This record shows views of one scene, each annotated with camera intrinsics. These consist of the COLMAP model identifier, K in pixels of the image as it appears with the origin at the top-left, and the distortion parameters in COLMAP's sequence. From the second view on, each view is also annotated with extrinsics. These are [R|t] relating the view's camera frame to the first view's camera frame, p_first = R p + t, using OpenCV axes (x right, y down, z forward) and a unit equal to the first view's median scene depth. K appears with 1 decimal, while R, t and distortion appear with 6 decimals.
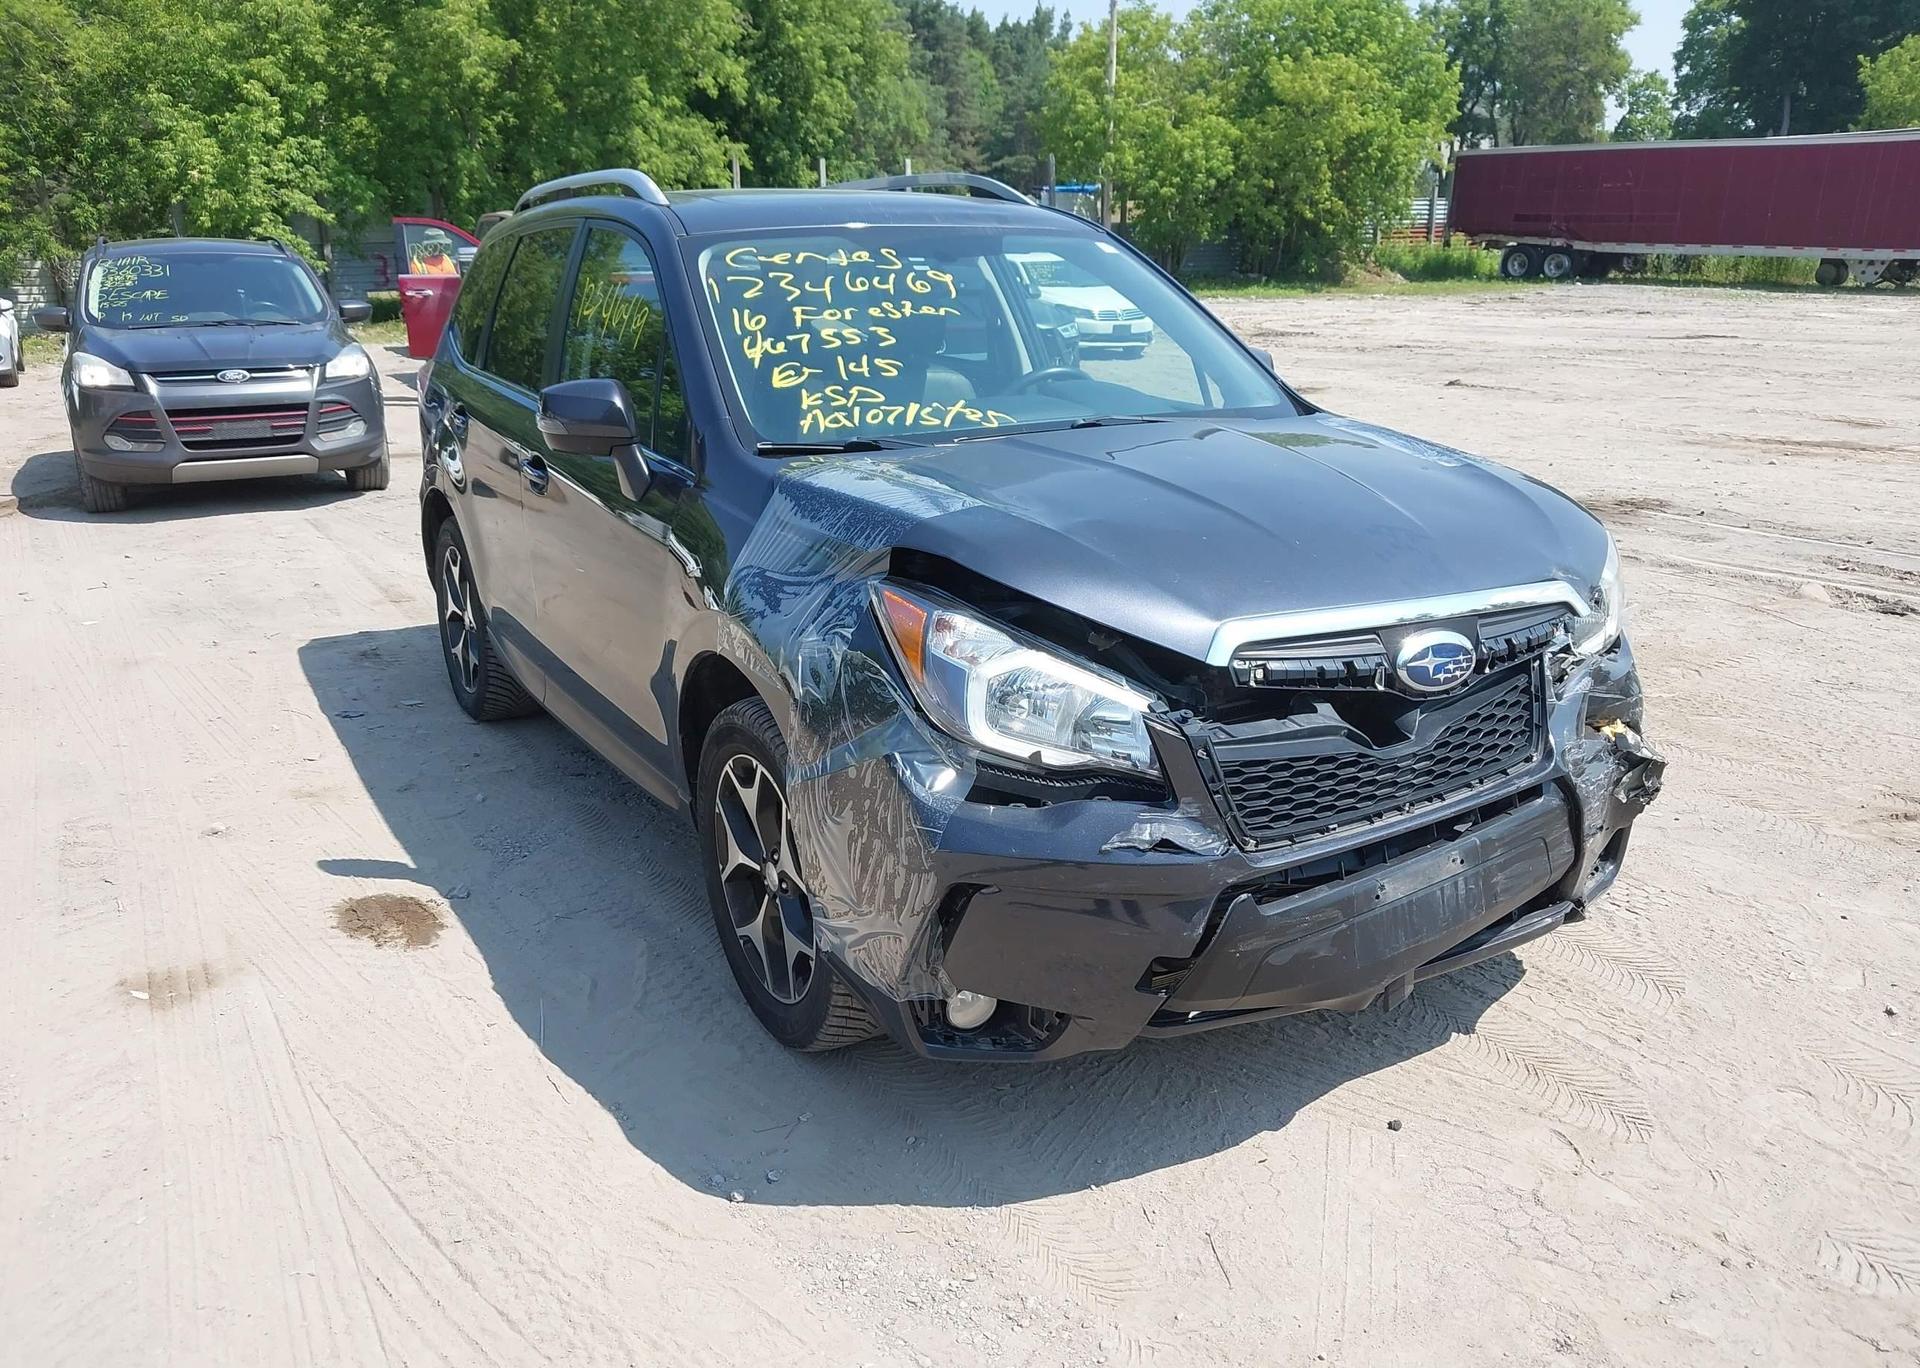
lens RADIAL K [[1589.0, 0, 969.8], [0, 1589.0, 687.4], [0, 0, 1]] dist [-0.005493, 0.017294]
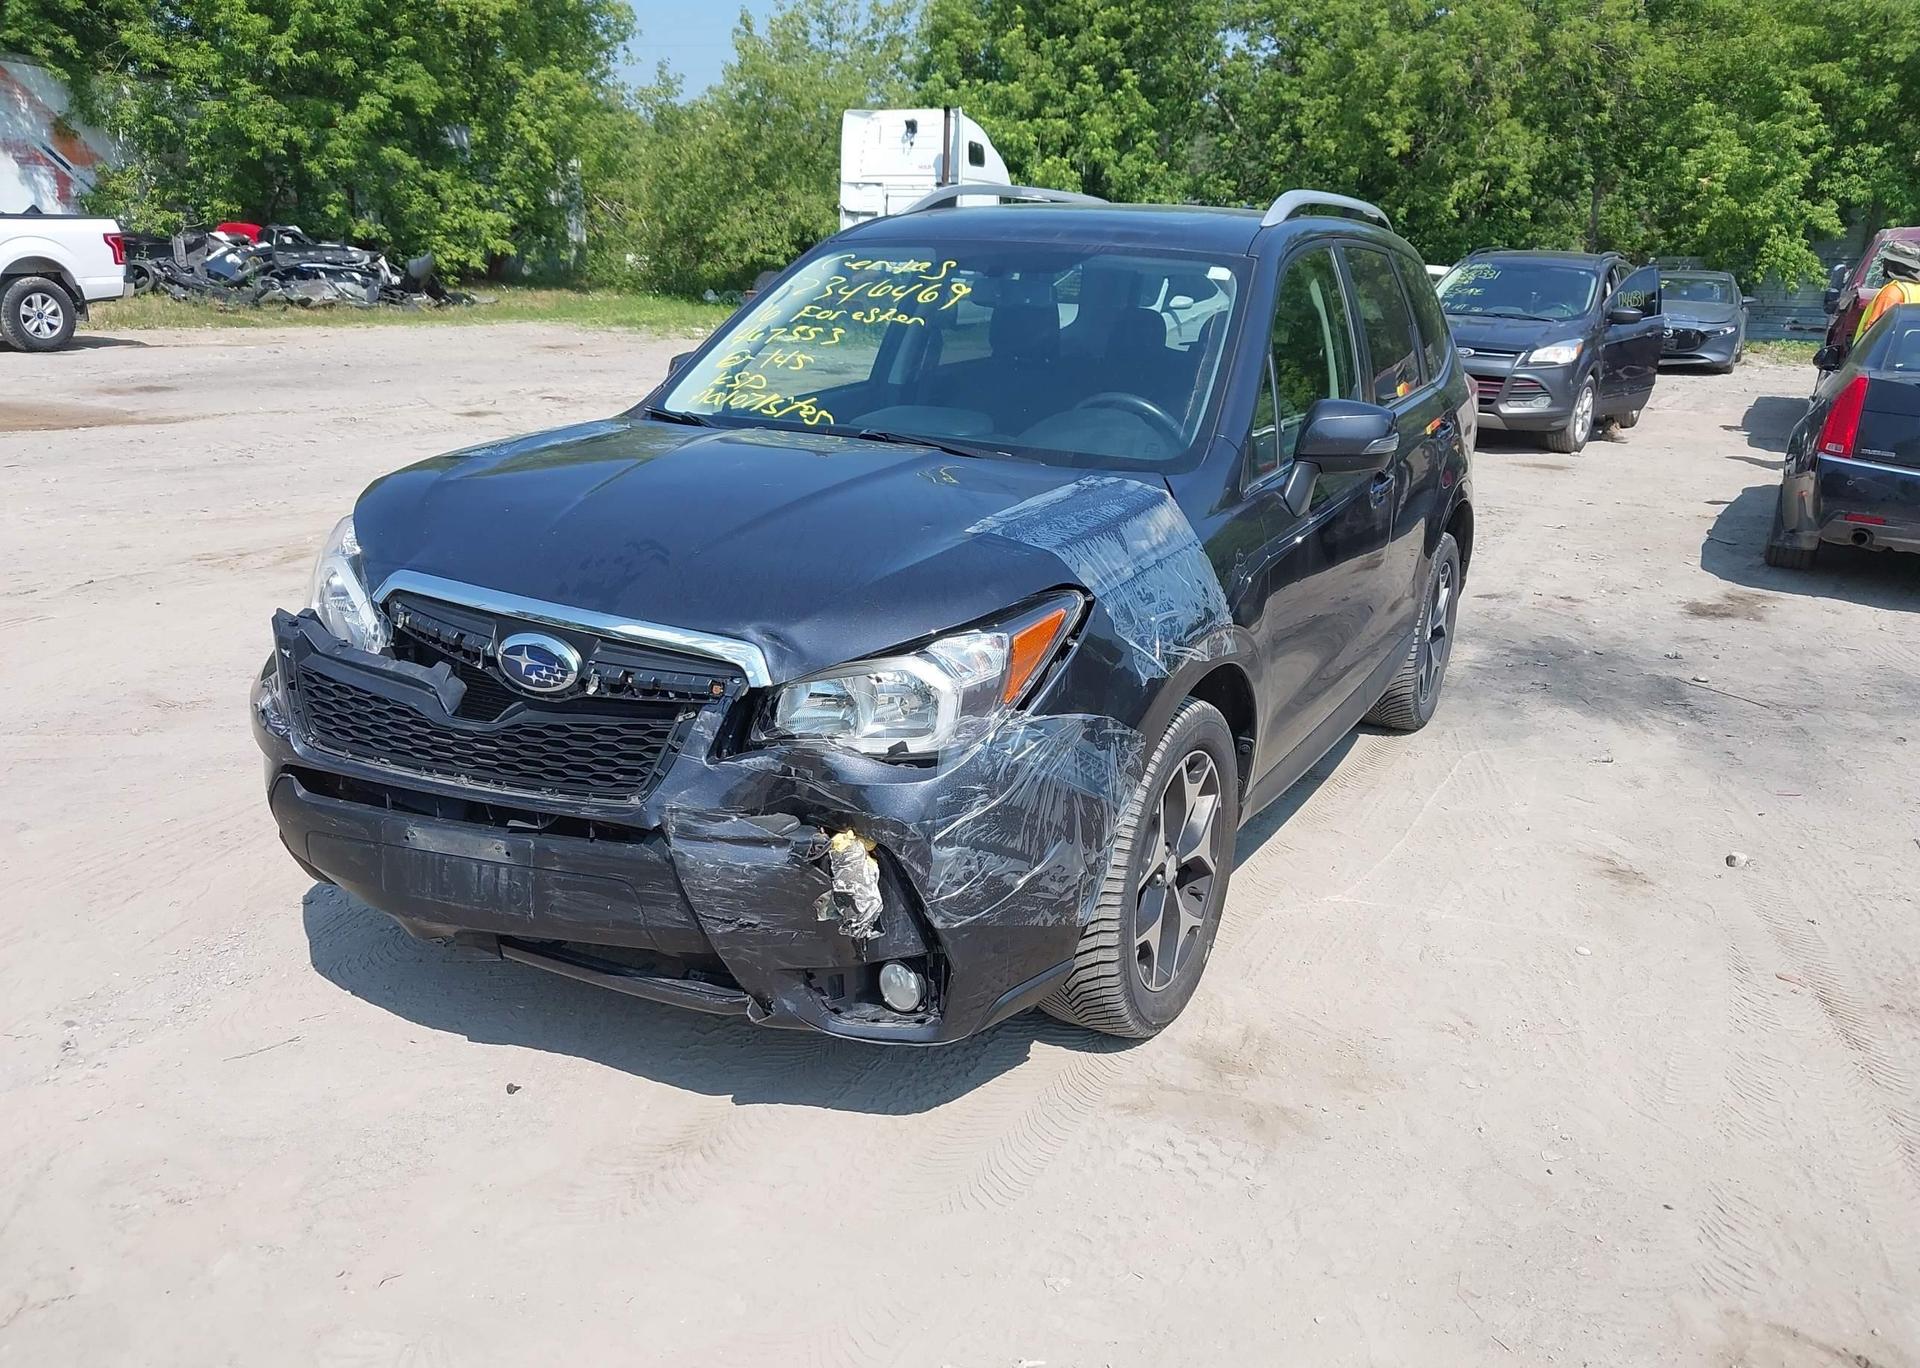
lens RADIAL K [[1589.0, 0, 958.8], [0, 1589.0, 689.2], [0, 0, 1]] dist [-0.005493, 0.017294]
pose [[0.555271, 0.258687, -0.790415, 0.127949], [-0.261006, 0.956583, 0.129712, -0.020786], [0.789652, 0.134278, 0.598681, 0.059823]]
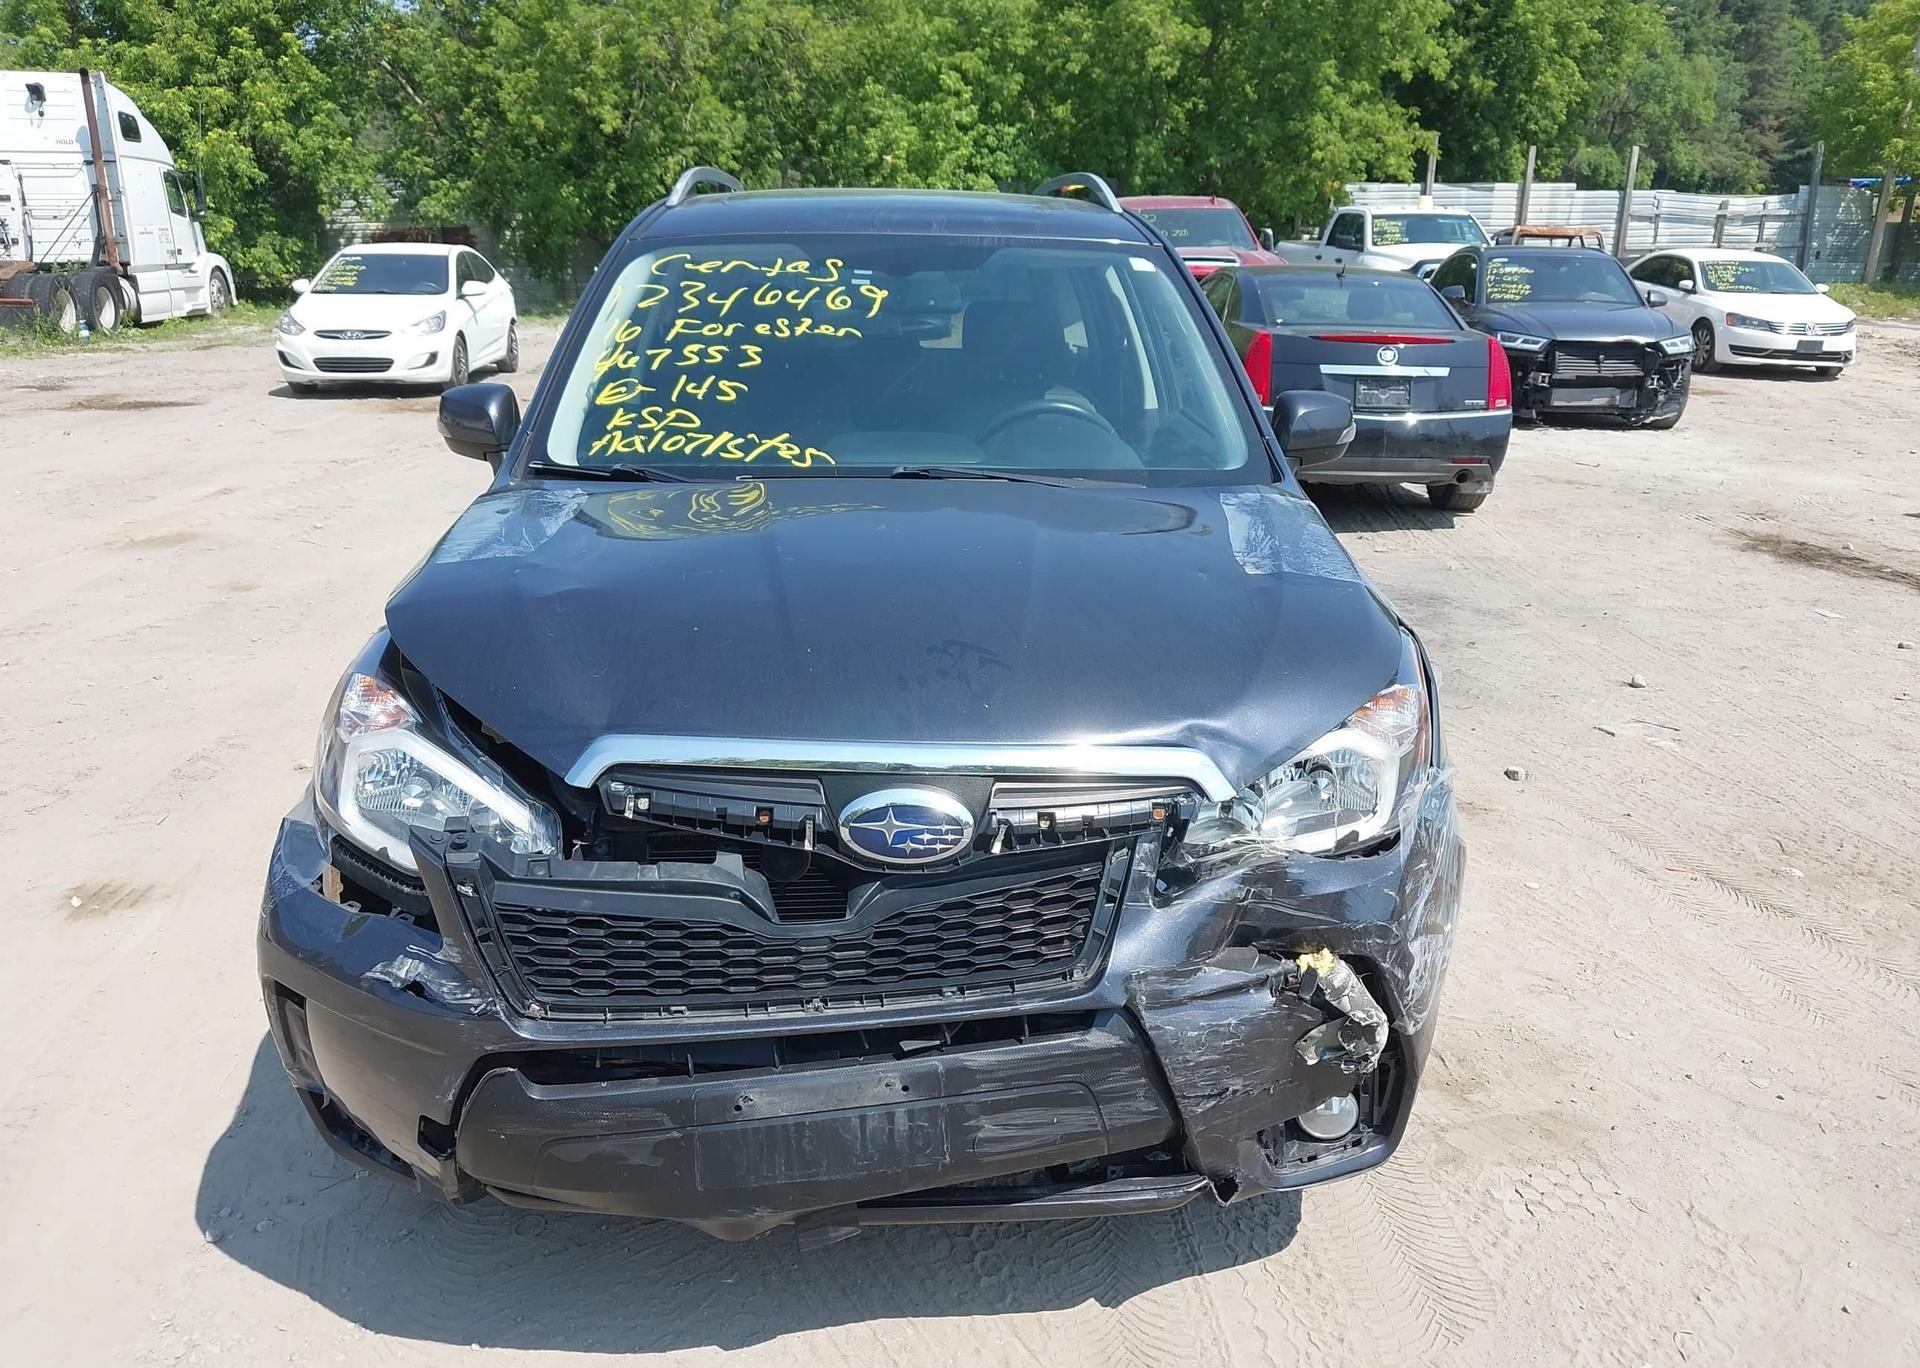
lens RADIAL K [[1589.0, 0, 960.8], [0, 1589.0, 693.0], [0, 0, 1]] dist [-0.005493, 0.017294]
pose [[0.898066, 0.145424, -0.415125, 0.062901], [-0.140574, 0.989162, 0.042404, -0.011688], [0.416792, 0.020275, 0.908776, 0.031046]]
